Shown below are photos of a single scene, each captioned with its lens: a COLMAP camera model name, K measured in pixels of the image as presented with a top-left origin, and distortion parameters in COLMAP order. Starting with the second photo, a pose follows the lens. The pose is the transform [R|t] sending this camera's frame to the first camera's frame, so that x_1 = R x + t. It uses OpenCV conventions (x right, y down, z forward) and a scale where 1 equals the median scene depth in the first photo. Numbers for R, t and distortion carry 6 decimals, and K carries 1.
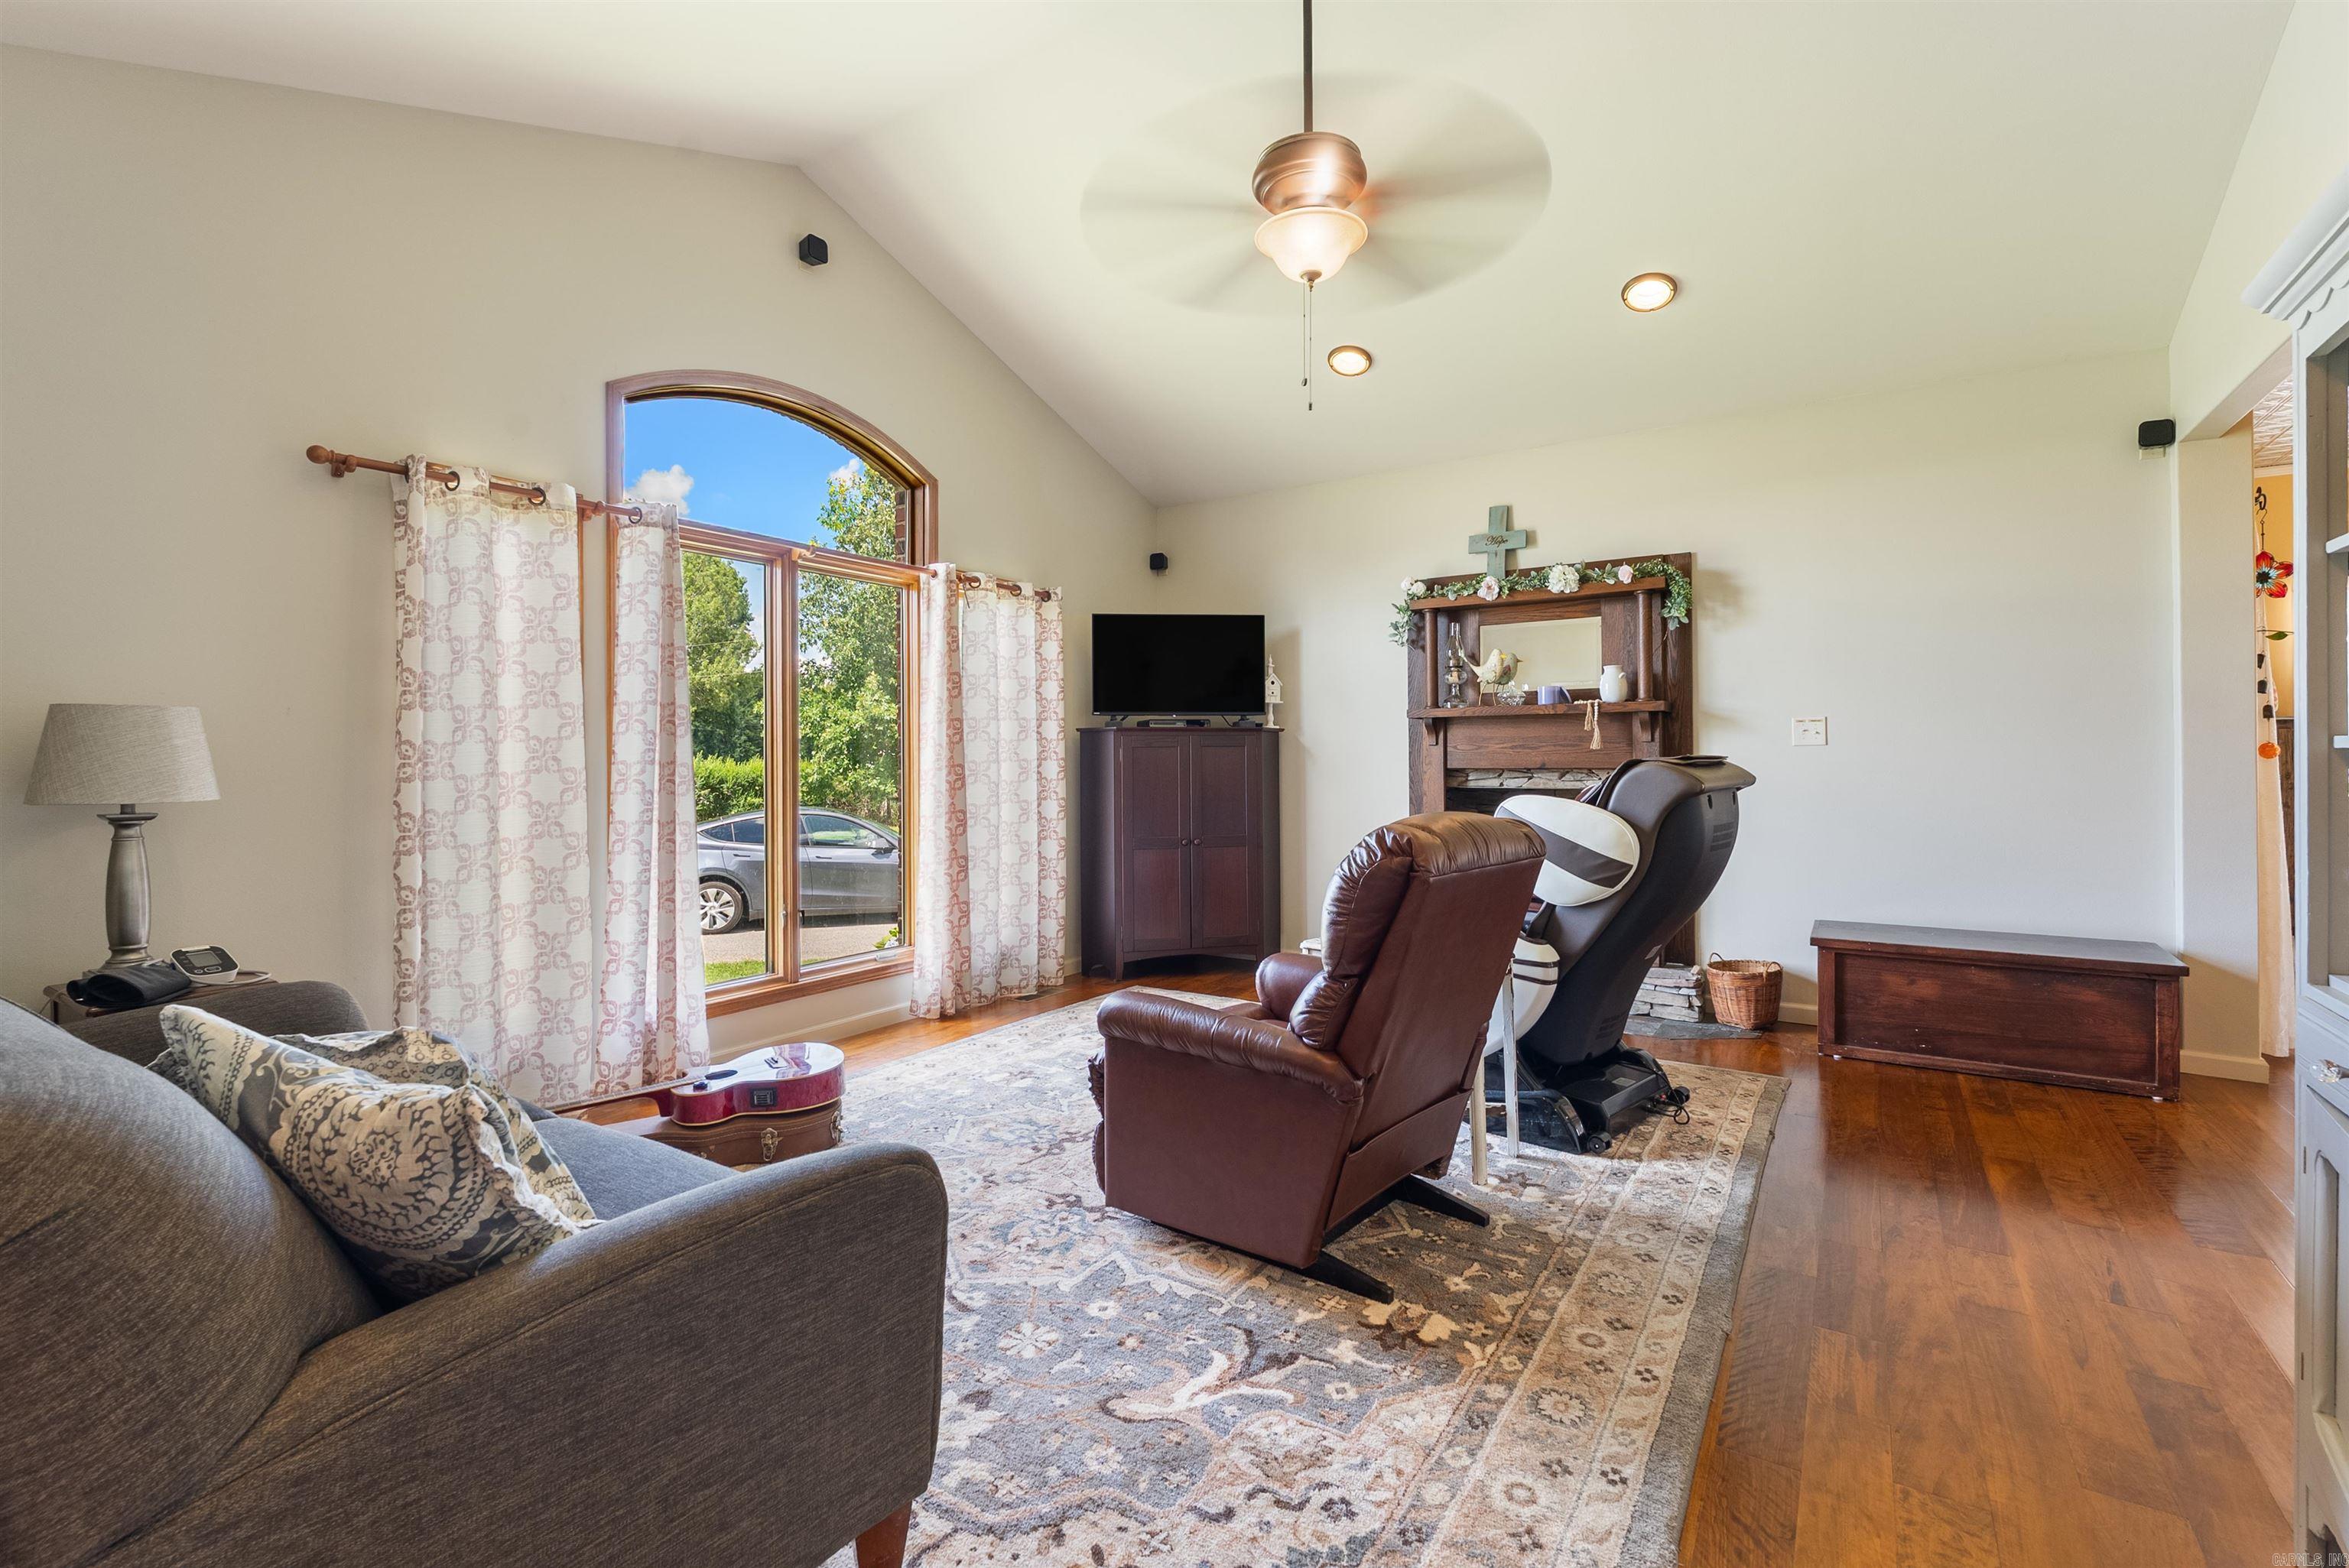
lens RADIAL K [[1050.2, 0, 1188.8], [0, 1050.2, 752.2], [0, 0, 1]] dist [-0.005344, 0.000302]
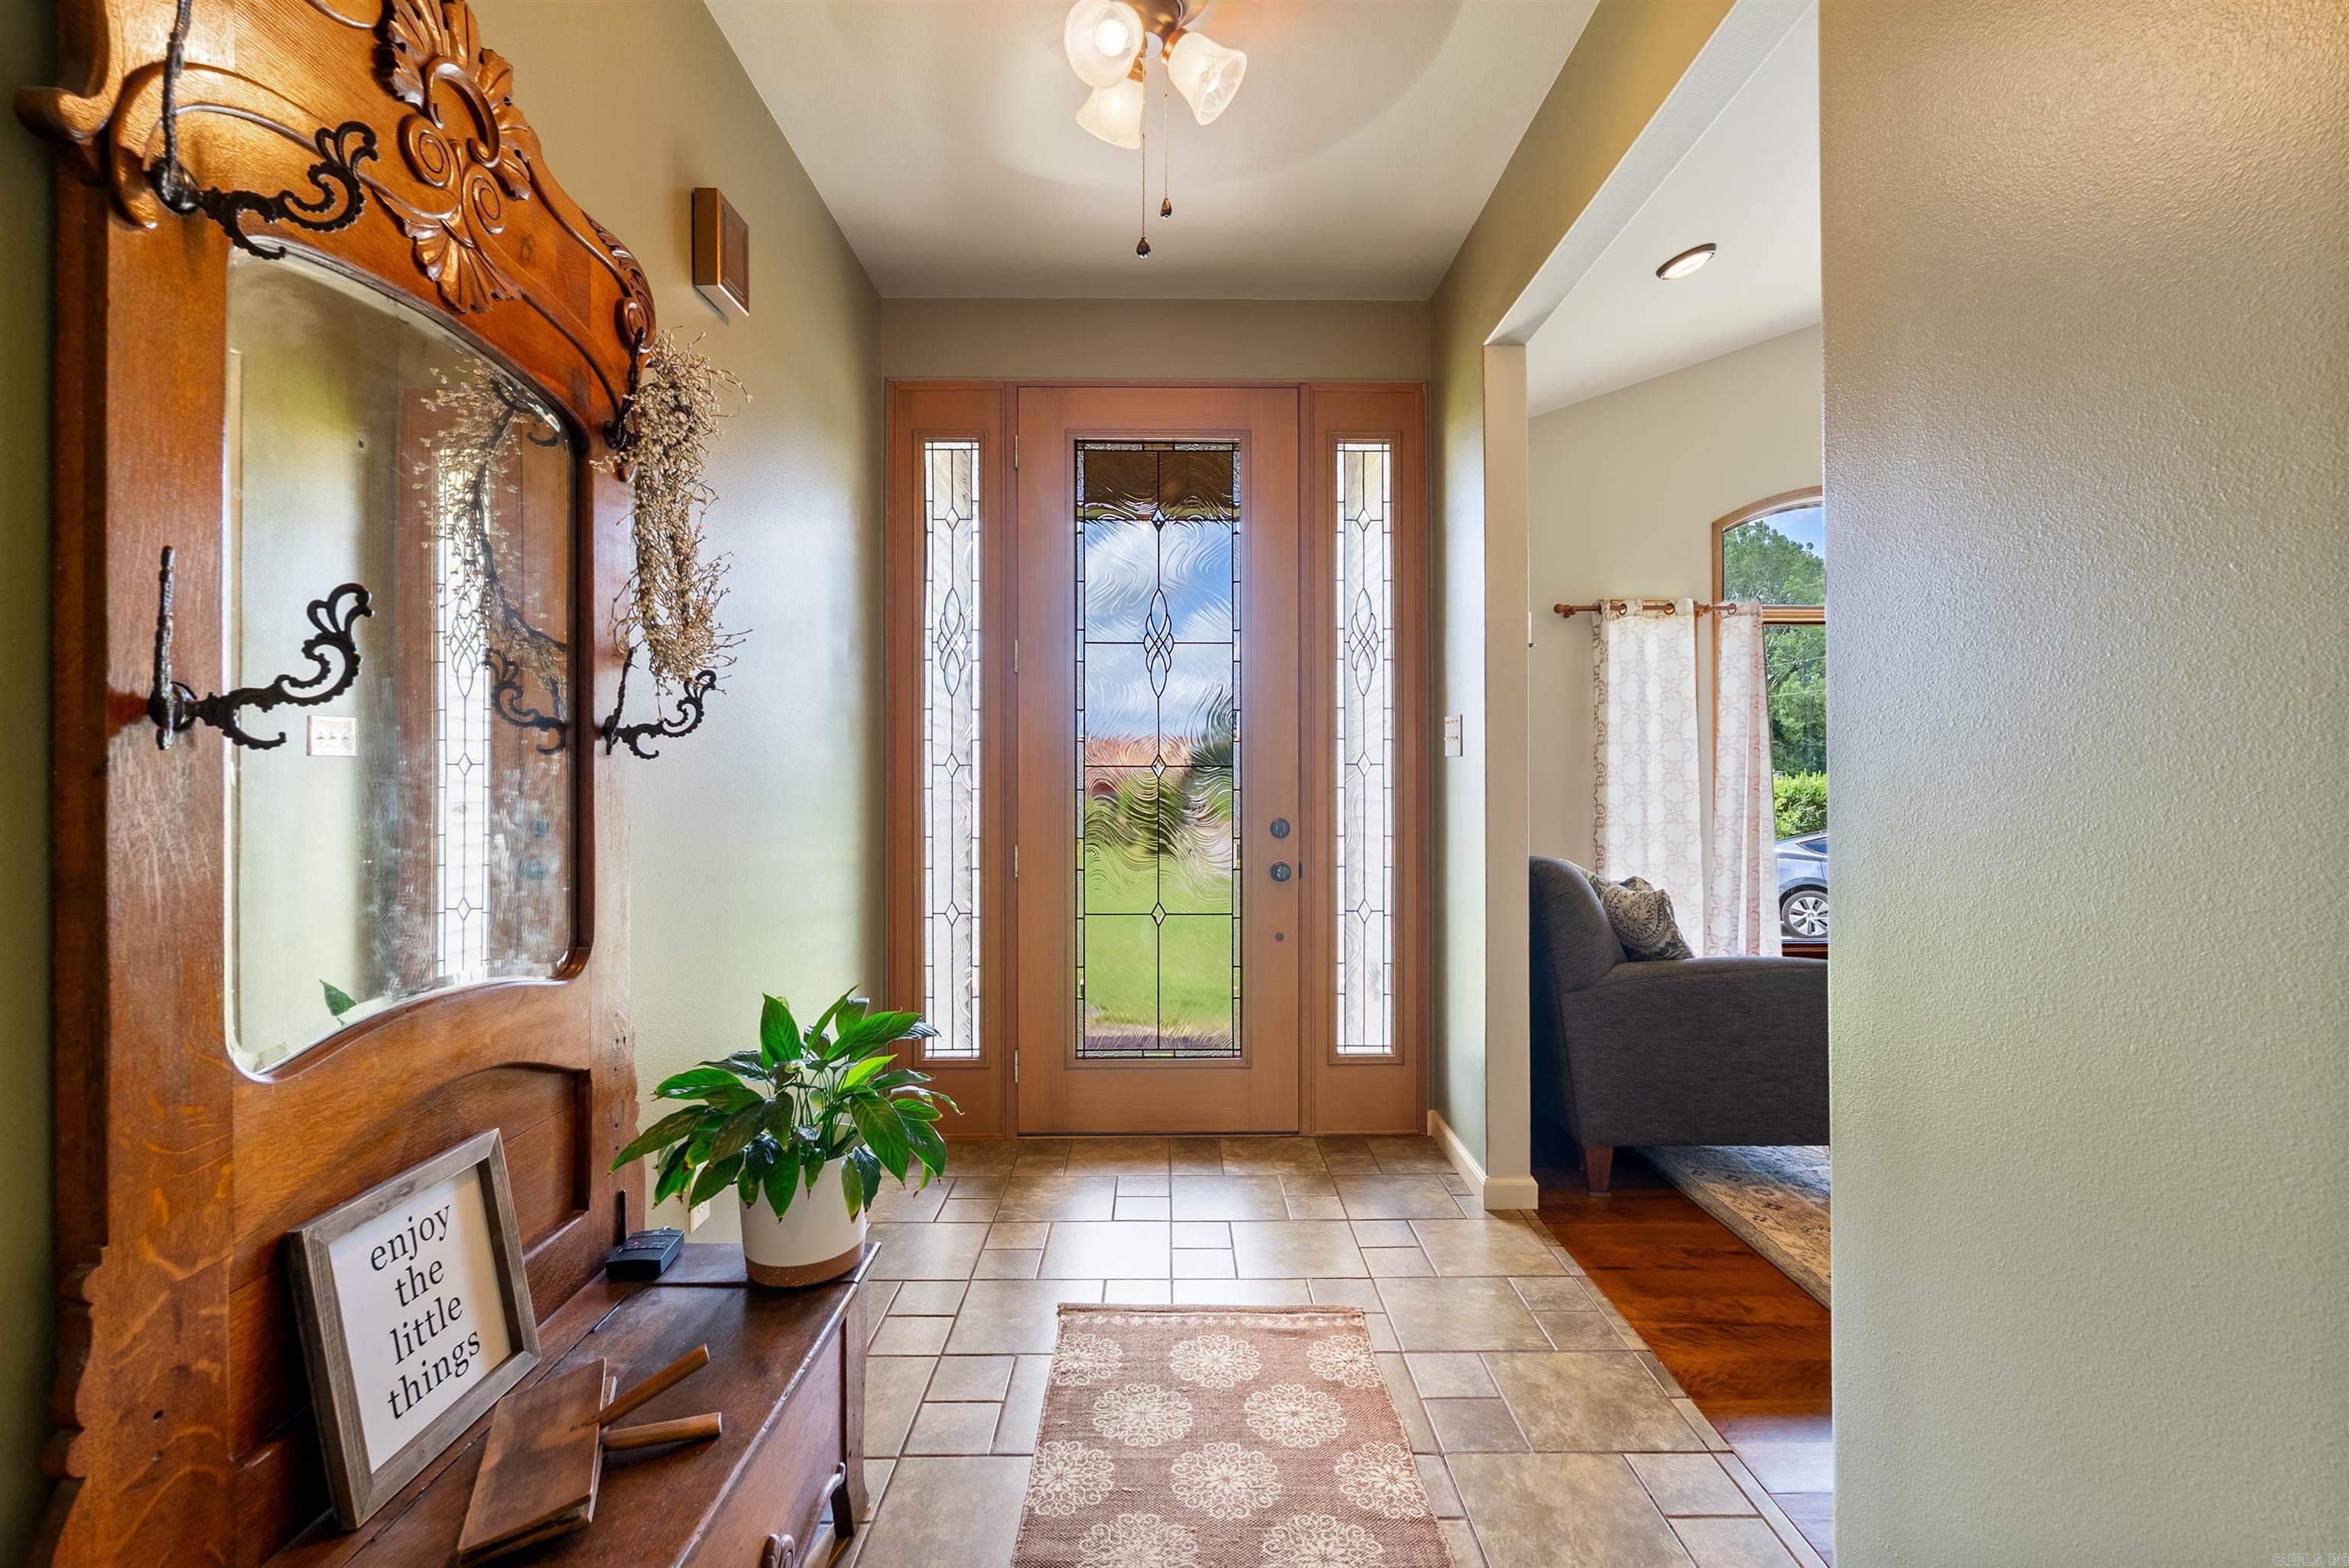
lens RADIAL K [[1050.2, 0, 1173.1], [0, 1050.2, 774.4], [0, 0, 1]] dist [-0.005344, 0.000302]
pose [[0.554718, 0.002870, -0.832033, 0.326612], [0.001266, 0.999990, 0.004293, -0.000125], [0.832037, -0.003435, 0.554709, -0.585319]]
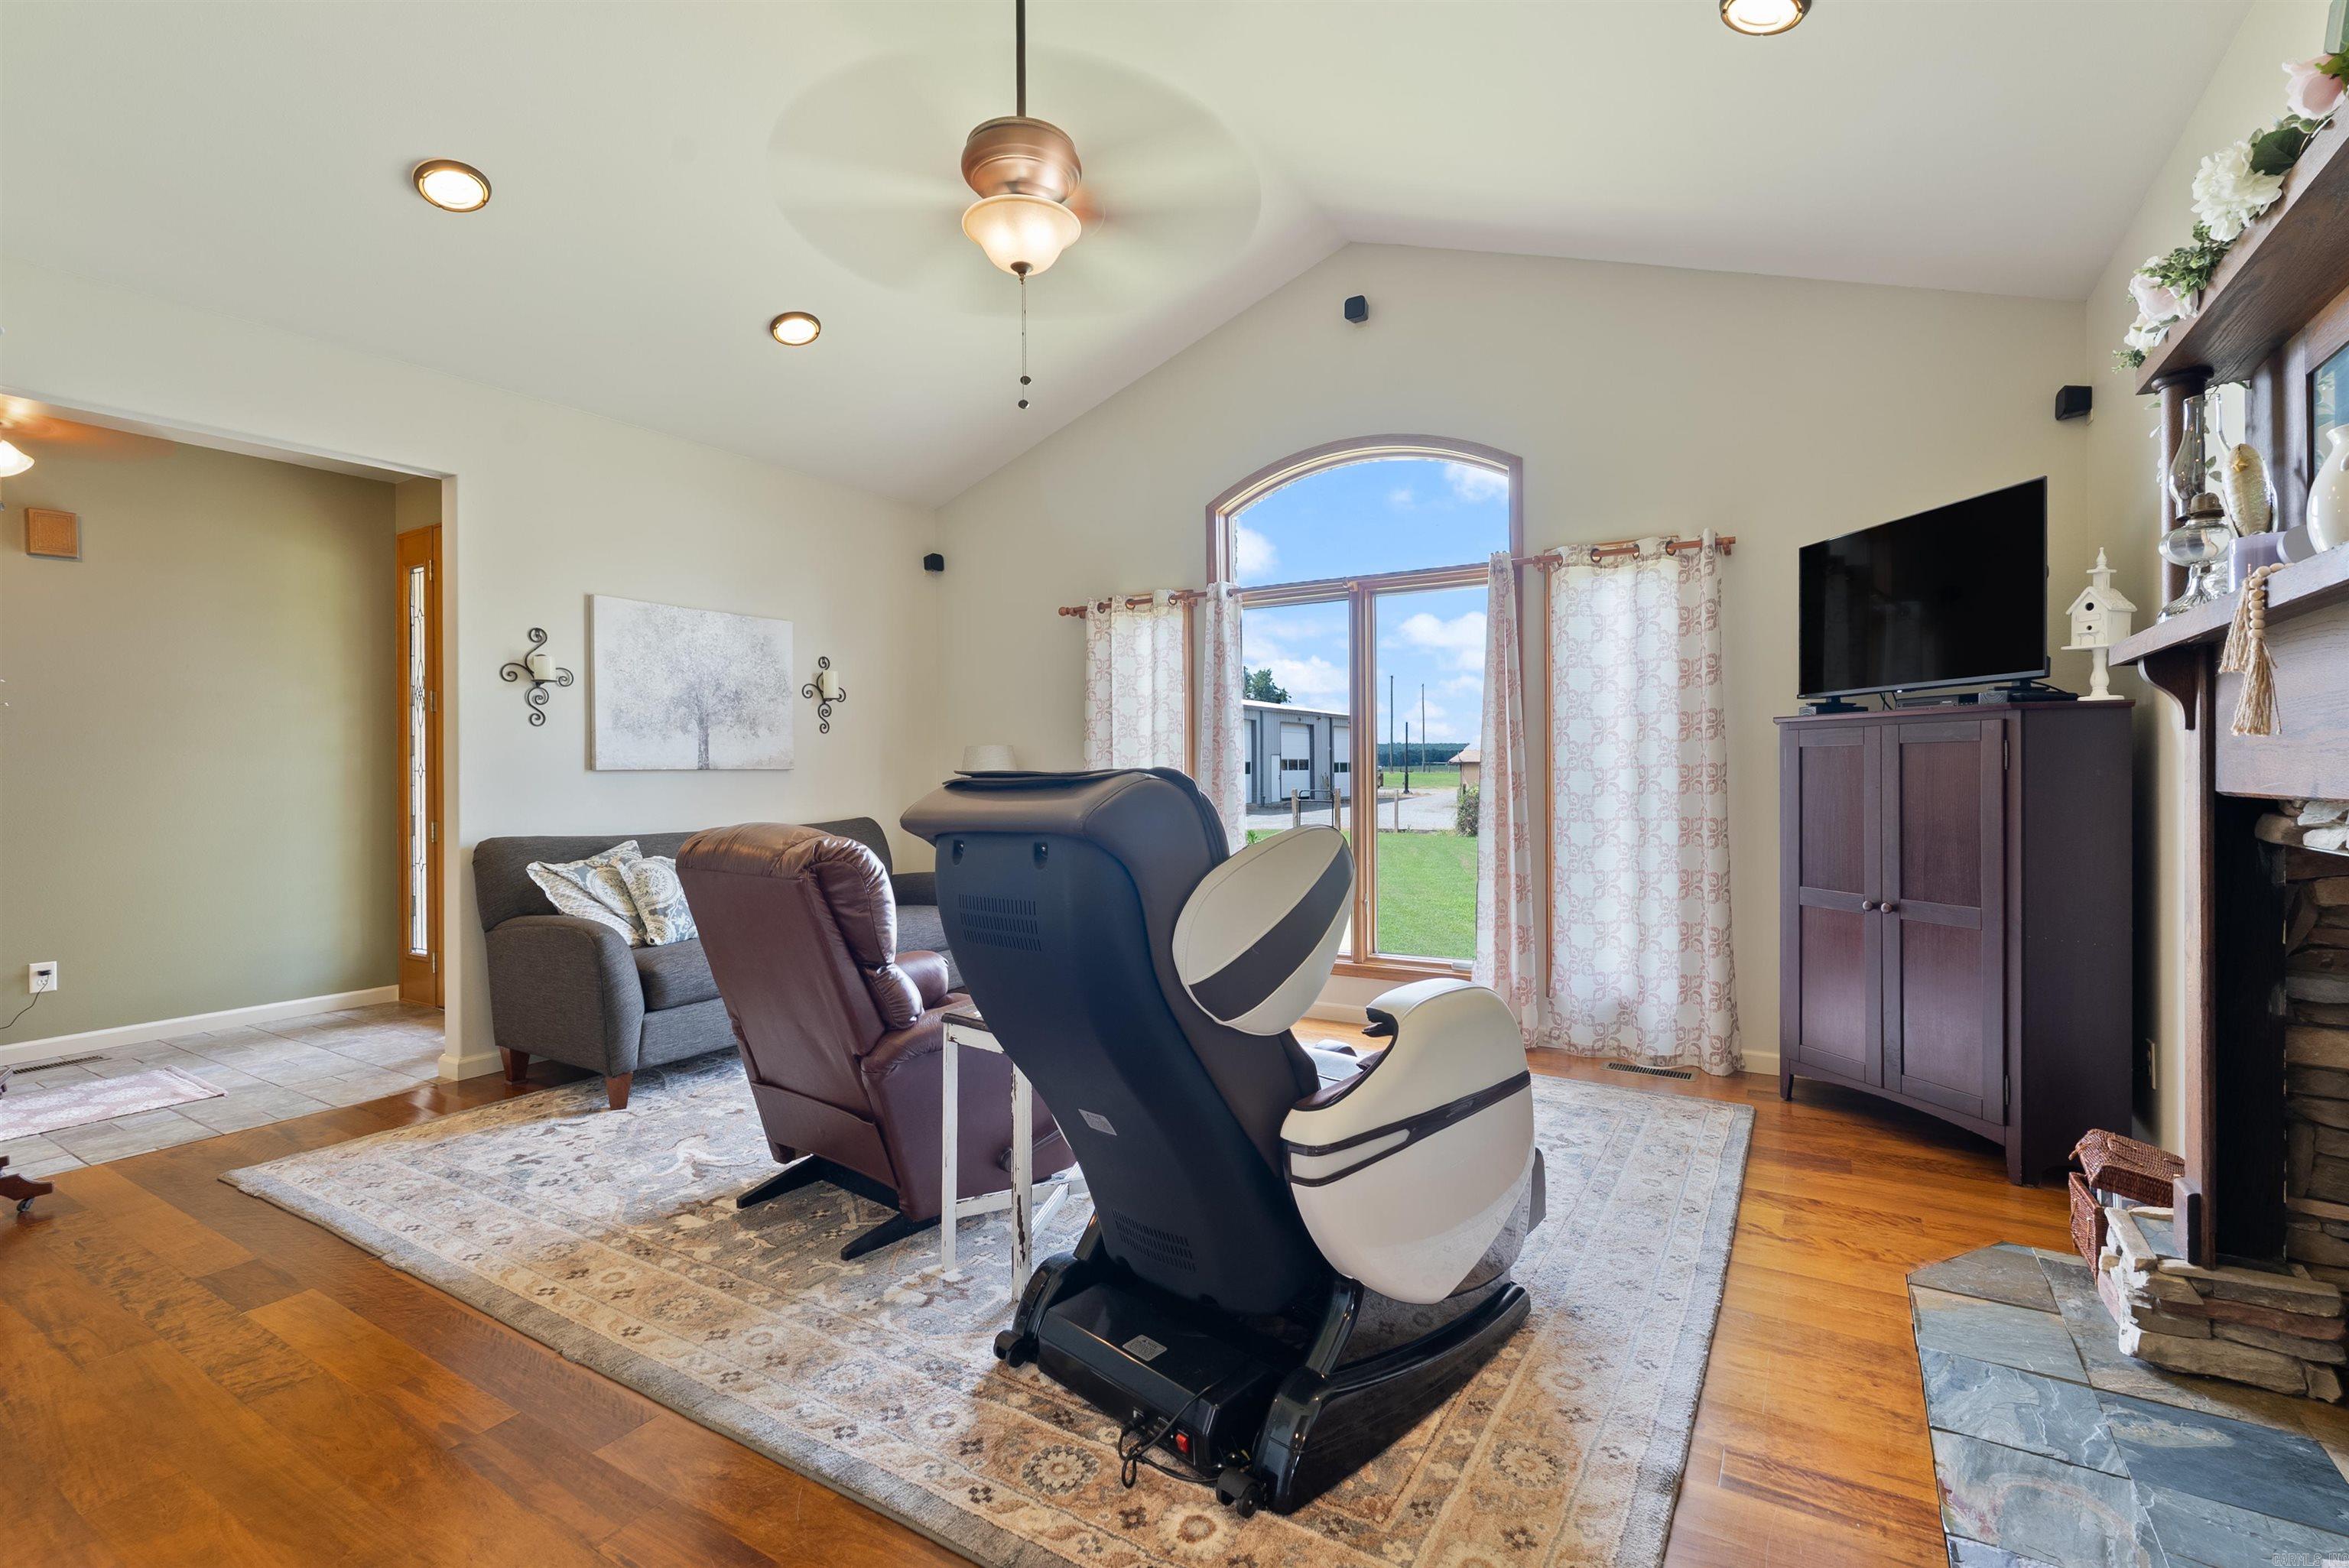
lens RADIAL K [[1050.2, 0, 1180.5], [0, 1050.2, 774.5], [0, 0, 1]] dist [-0.005344, 0.000302]
pose [[0.025470, 0.010296, -0.999623, 1.106037], [0.013638, 0.999850, 0.010646, -0.000053], [0.999583, -0.013904, 0.025326, 1.142690]]
